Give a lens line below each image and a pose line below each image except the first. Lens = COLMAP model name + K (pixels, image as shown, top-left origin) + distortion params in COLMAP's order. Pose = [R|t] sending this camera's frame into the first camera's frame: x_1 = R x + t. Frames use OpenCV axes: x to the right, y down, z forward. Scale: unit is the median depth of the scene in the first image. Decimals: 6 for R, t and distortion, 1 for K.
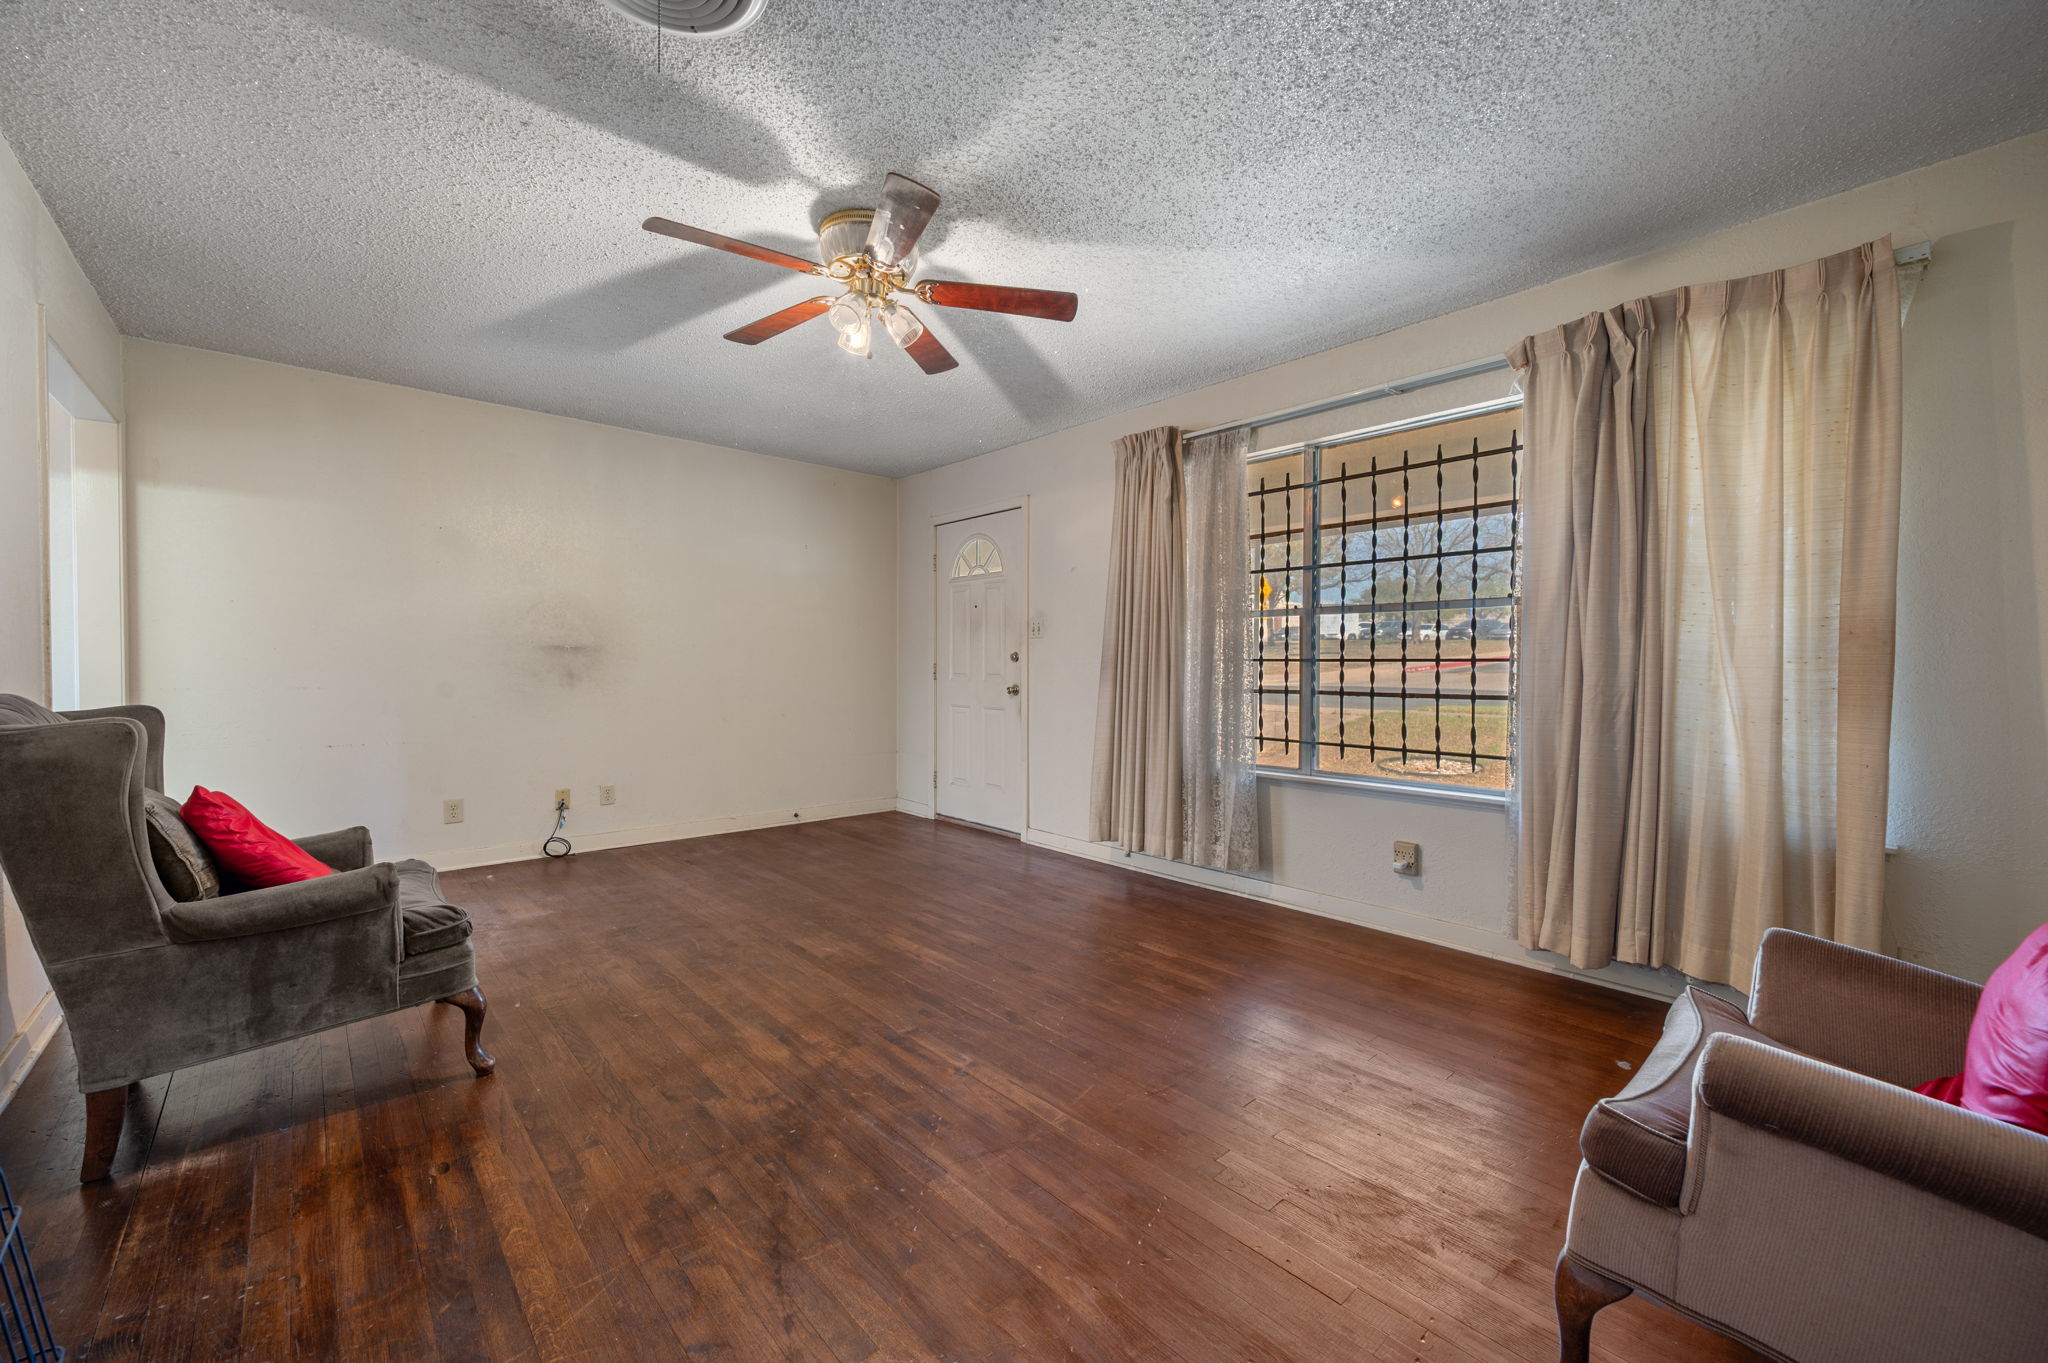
lens RADIAL K [[785.4, 0, 1024.0], [0, 785.4, 681.5], [0, 0, 1]] dist [-0.002367, -0.000283]
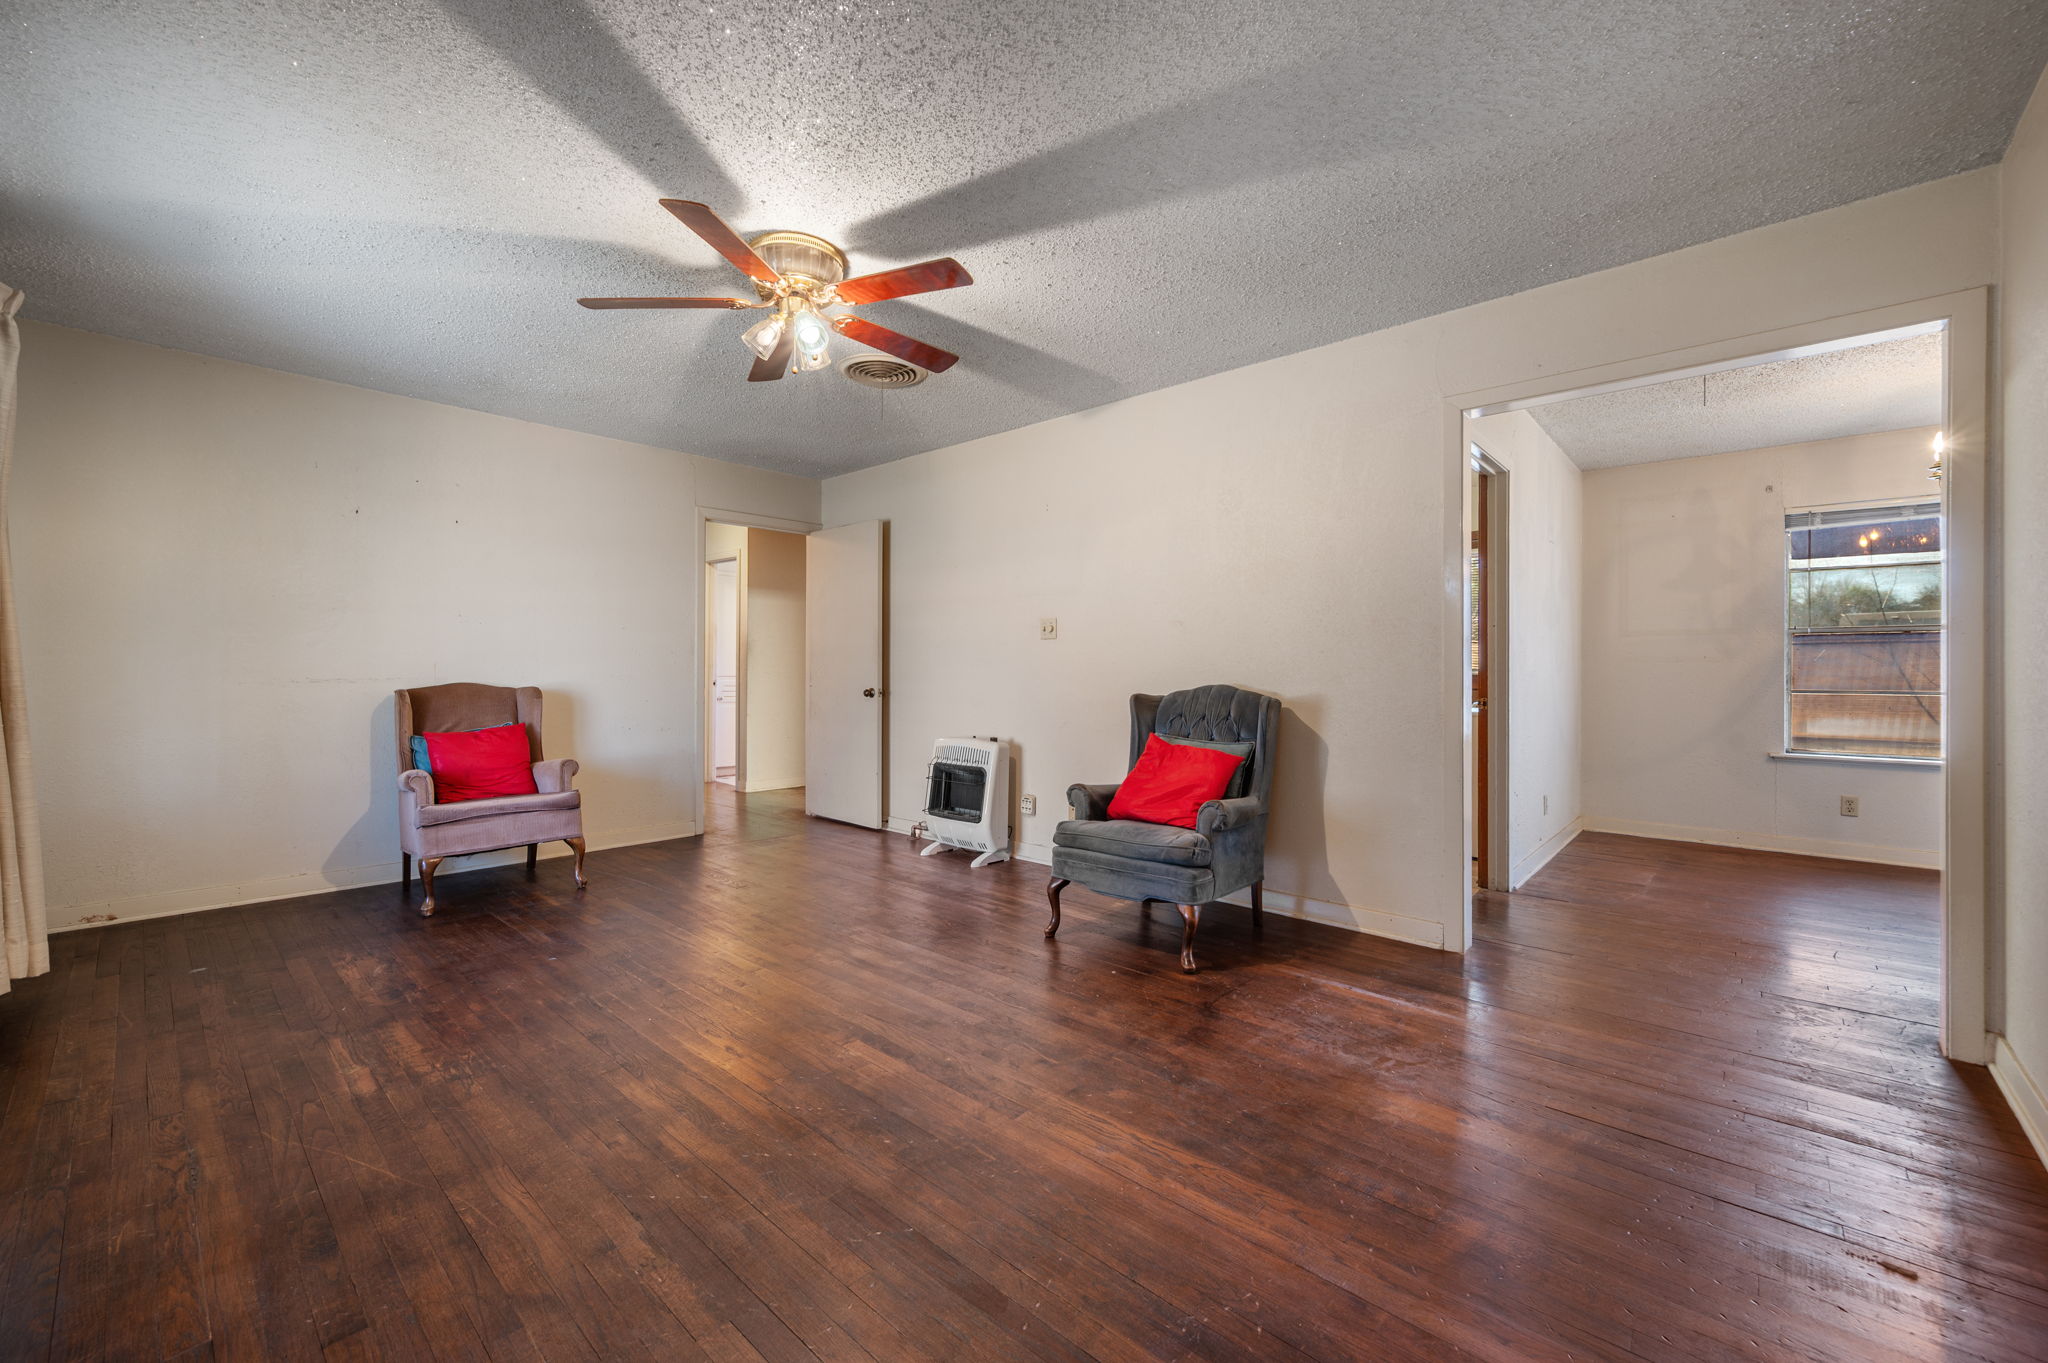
lens RADIAL K [[828.0, 0, 1019.8], [0, 828.0, 671.5], [0, 0, 1]] dist [0.000564, 0.000051]
pose [[-0.996240, -0.004592, -0.086512, -0.401243], [-0.006733, 0.999678, 0.024471, -0.040610], [0.086372, 0.024961, -0.995950, 2.111578]]
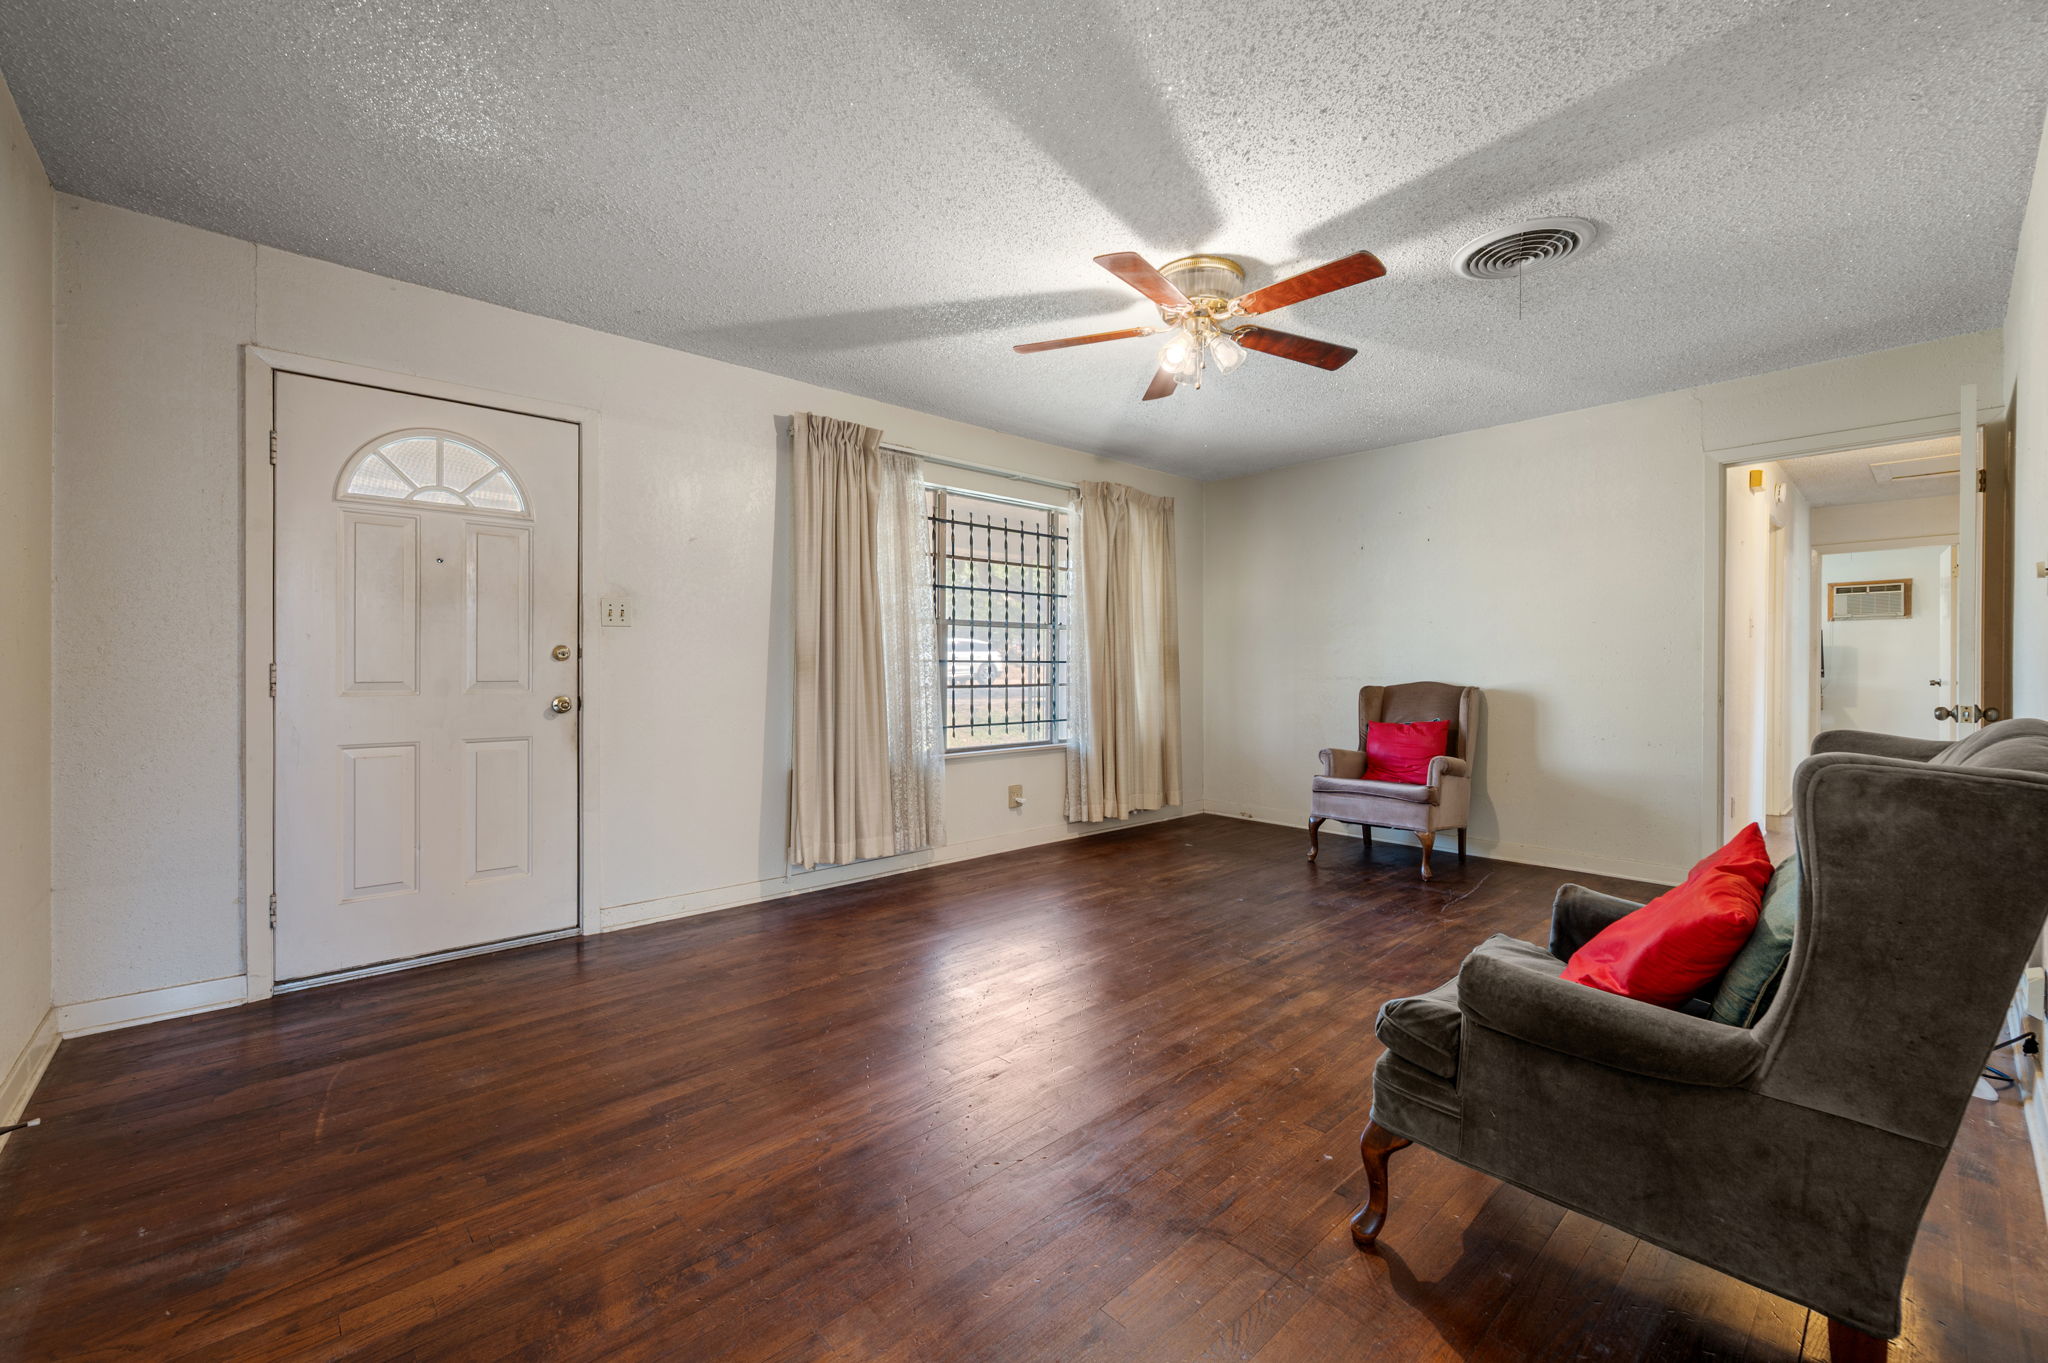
lens RADIAL K [[828.0, 0, 1019.8], [0, 828.0, 671.5], [0, 0, 1]] dist [0.000564, 0.000051]
pose [[0.009708, -0.009805, 0.999905, -1.351985], [0.021822, 0.999716, 0.009591, -0.029845], [-0.999715, 0.021727, 0.009919, 1.233981]]
